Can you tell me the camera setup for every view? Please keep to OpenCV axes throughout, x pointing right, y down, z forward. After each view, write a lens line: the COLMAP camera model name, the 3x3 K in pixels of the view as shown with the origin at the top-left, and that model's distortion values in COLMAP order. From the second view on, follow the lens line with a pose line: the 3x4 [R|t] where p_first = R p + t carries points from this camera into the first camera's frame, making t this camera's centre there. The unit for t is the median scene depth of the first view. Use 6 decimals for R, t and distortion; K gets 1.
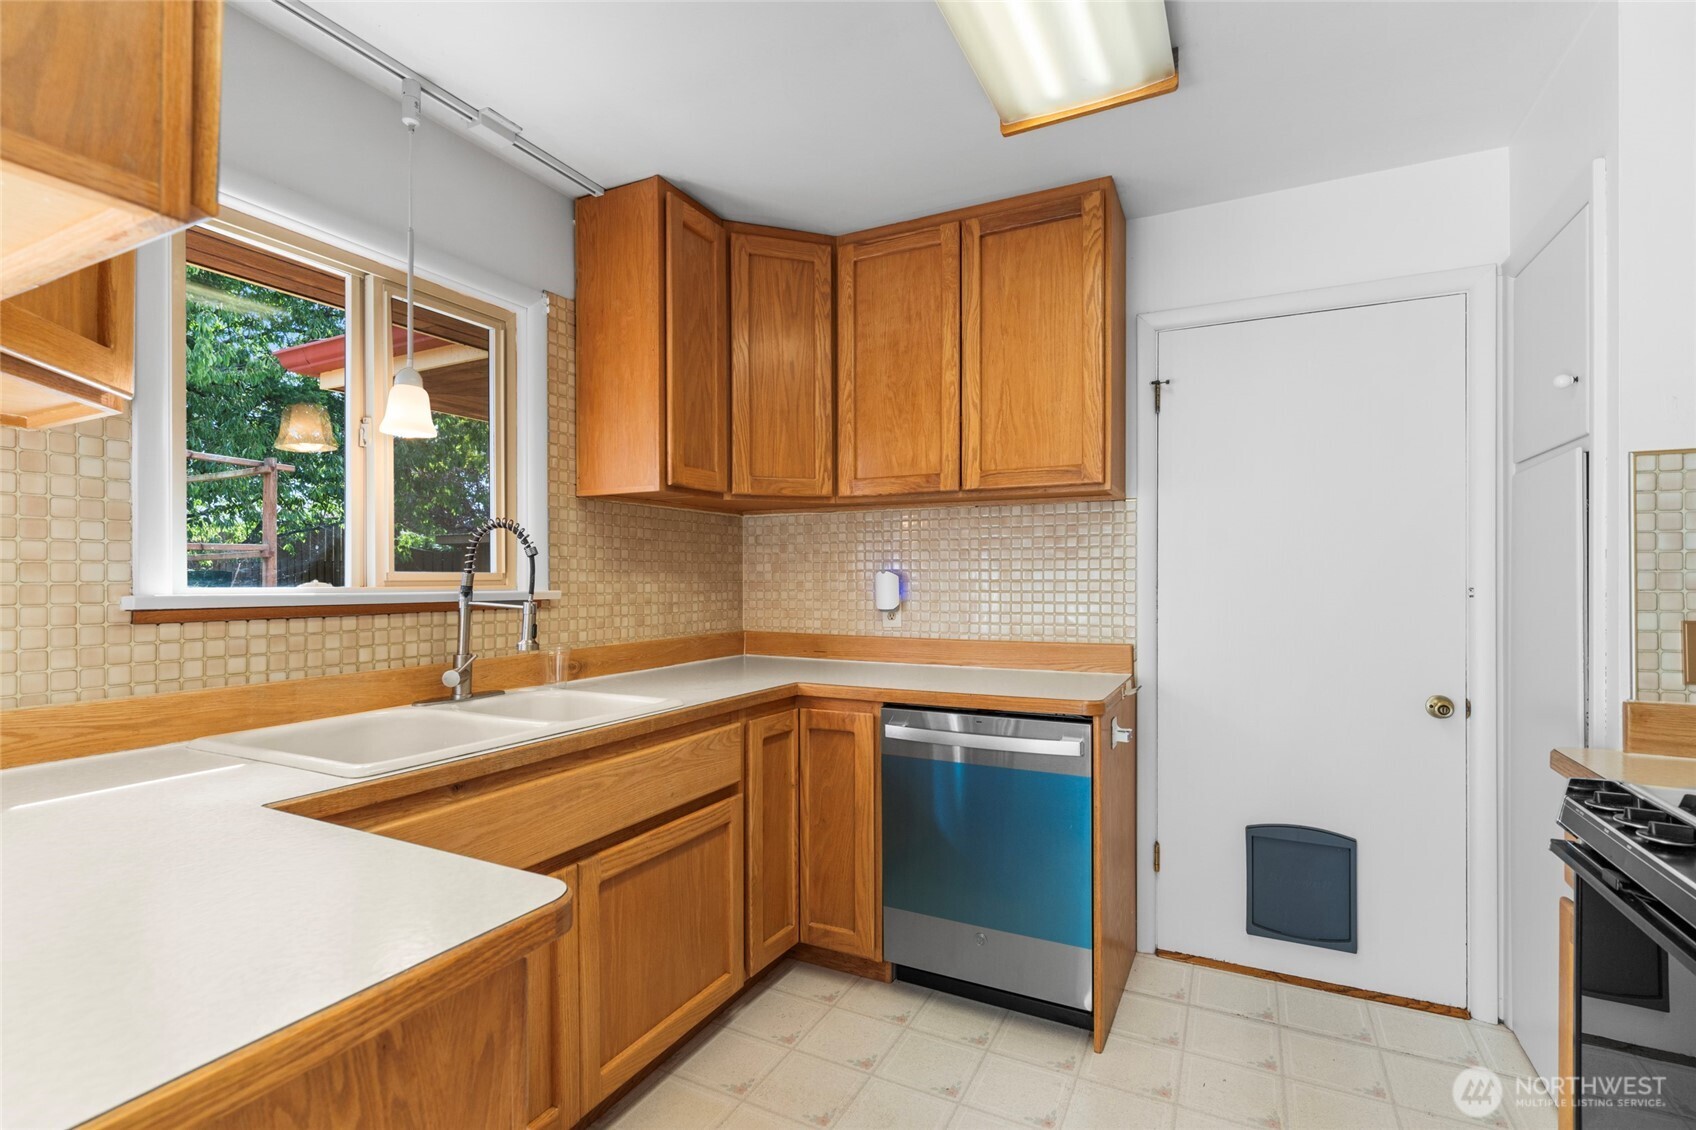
lens RADIAL K [[780.8, 0, 844.6], [0, 780.8, 585.0], [0, 0, 1]] dist [-0.002874, 0.000944]
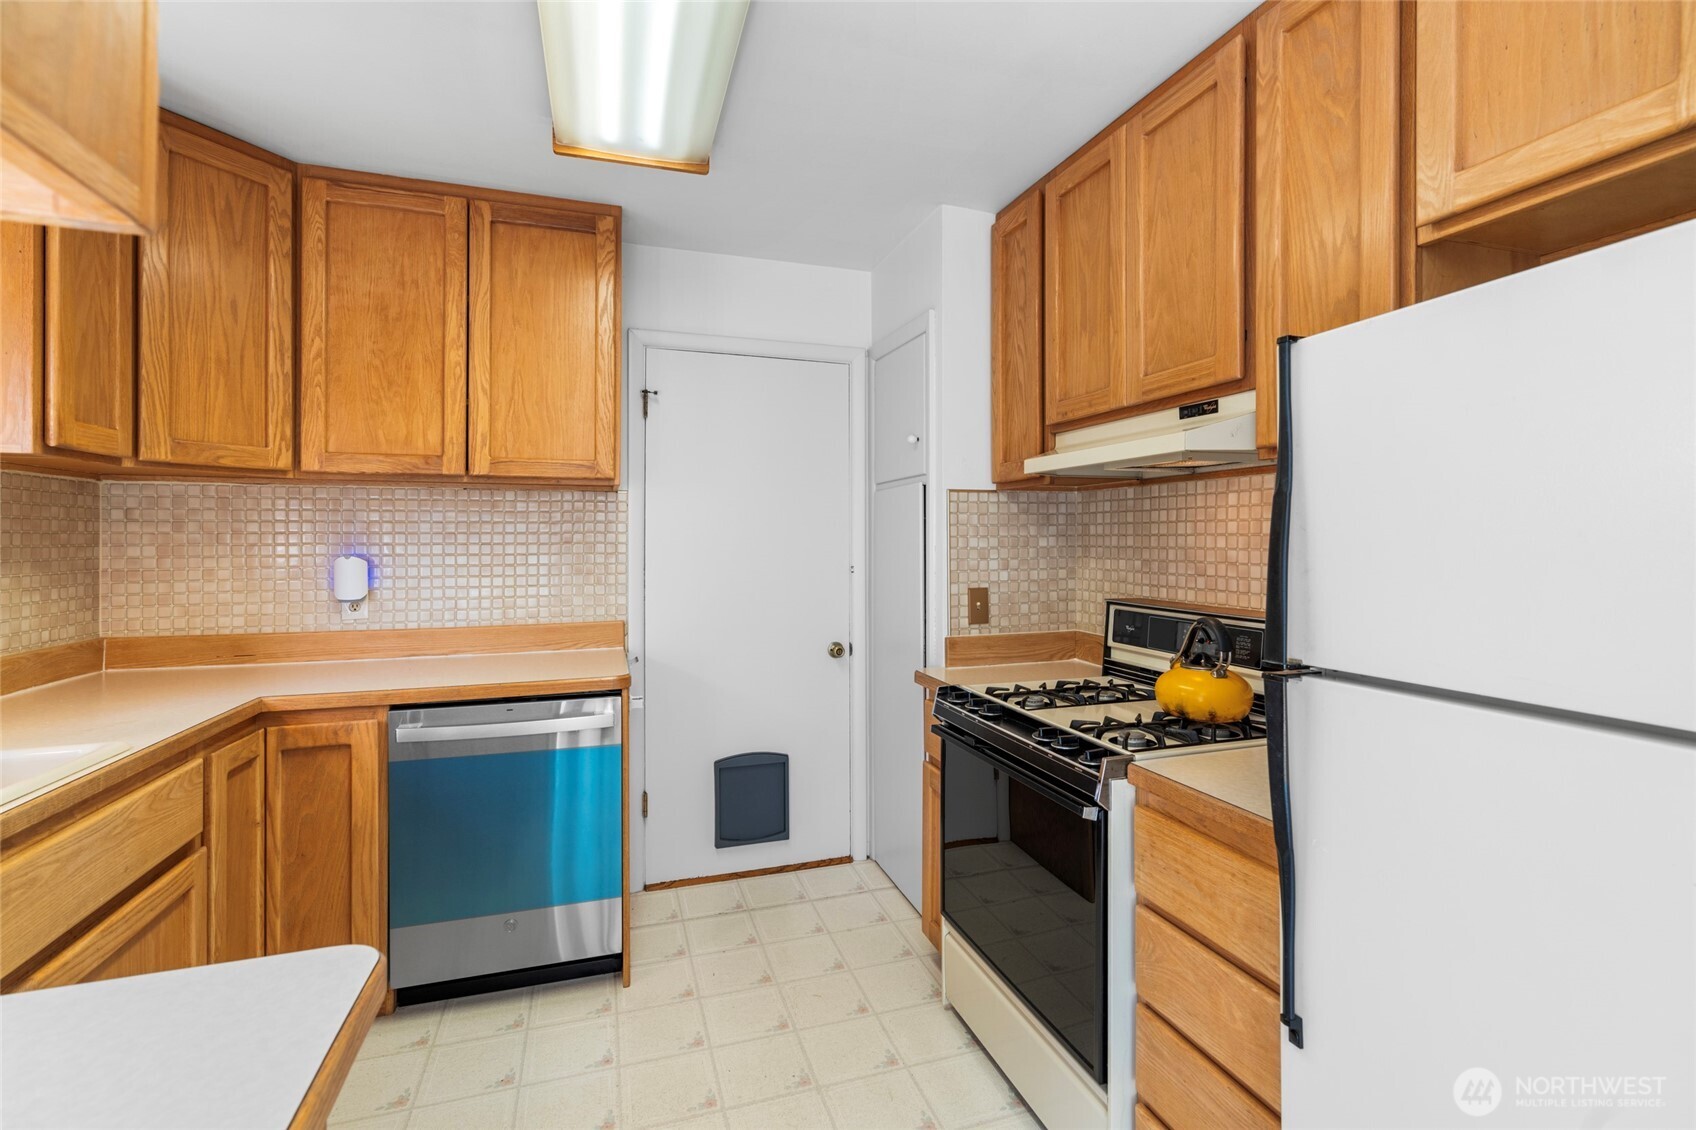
lens RADIAL K [[768.7, 0, 862.0], [0, 768.7, 549.7], [0, 0, 1]] dist [0.001729, 0.000651]
pose [[0.700316, -0.006155, 0.713806, -0.188056], [0.006791, 0.999975, 0.001961, -0.026687], [-0.713800, 0.003474, 0.700340, -0.019785]]
